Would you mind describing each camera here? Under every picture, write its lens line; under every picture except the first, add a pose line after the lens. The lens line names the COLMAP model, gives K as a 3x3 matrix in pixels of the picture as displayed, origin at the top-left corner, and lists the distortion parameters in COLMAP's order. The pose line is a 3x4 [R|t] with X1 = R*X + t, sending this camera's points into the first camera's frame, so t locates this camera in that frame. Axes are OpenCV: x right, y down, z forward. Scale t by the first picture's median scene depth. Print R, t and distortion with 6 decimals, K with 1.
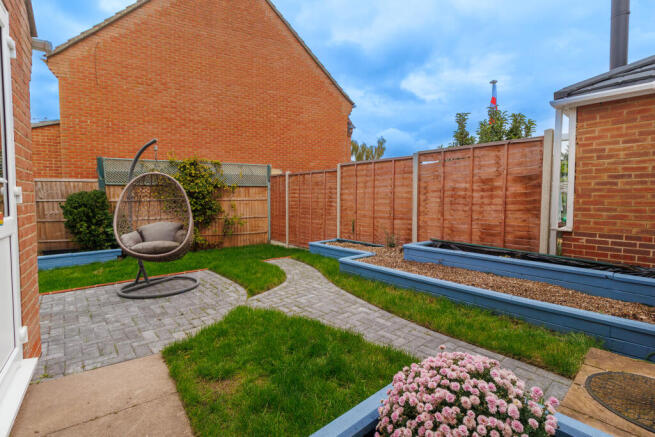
lens RADIAL K [[311.1, 0, 328.8], [0, 311.1, 214.9], [0, 0, 1]] dist [0.001193, 0.000258]
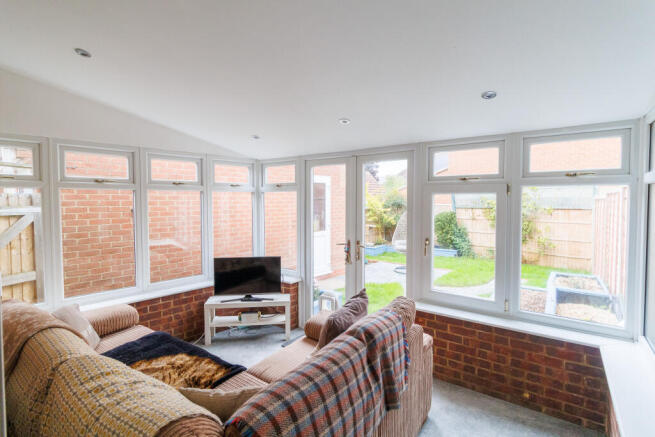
lens RADIAL K [[328.0, 0, 327.9], [0, 328.0, 217.0], [0, 0, 1]] dist [-0.003408, -0.000493]
pose [[0.195281, 0.053635, -0.979280, 0.688563], [-0.053683, 0.997591, 0.043933, -0.080697], [0.979277, 0.043991, 0.197690, 0.054728]]
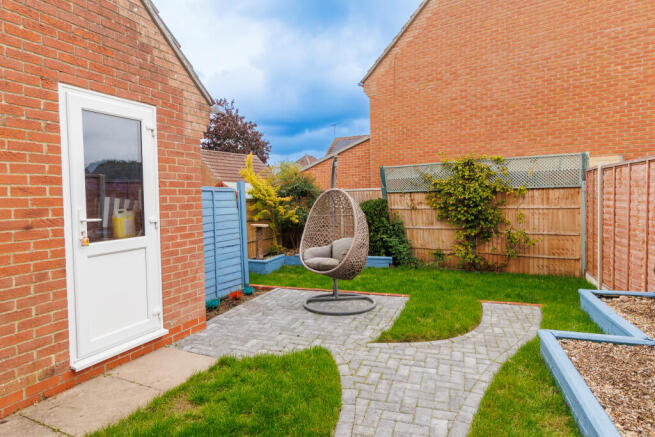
lens RADIAL K [[382.5, 0, 331.1], [0, 382.5, 214.0], [0, 0, 1]] dist [-0.002629, -0.001739]
pose [[0.485649, 0.030750, -0.873613, 0.272009], [-0.030154, 0.999376, 0.018413, -0.040942], [0.873634, 0.017400, 0.486273, 0.208406]]
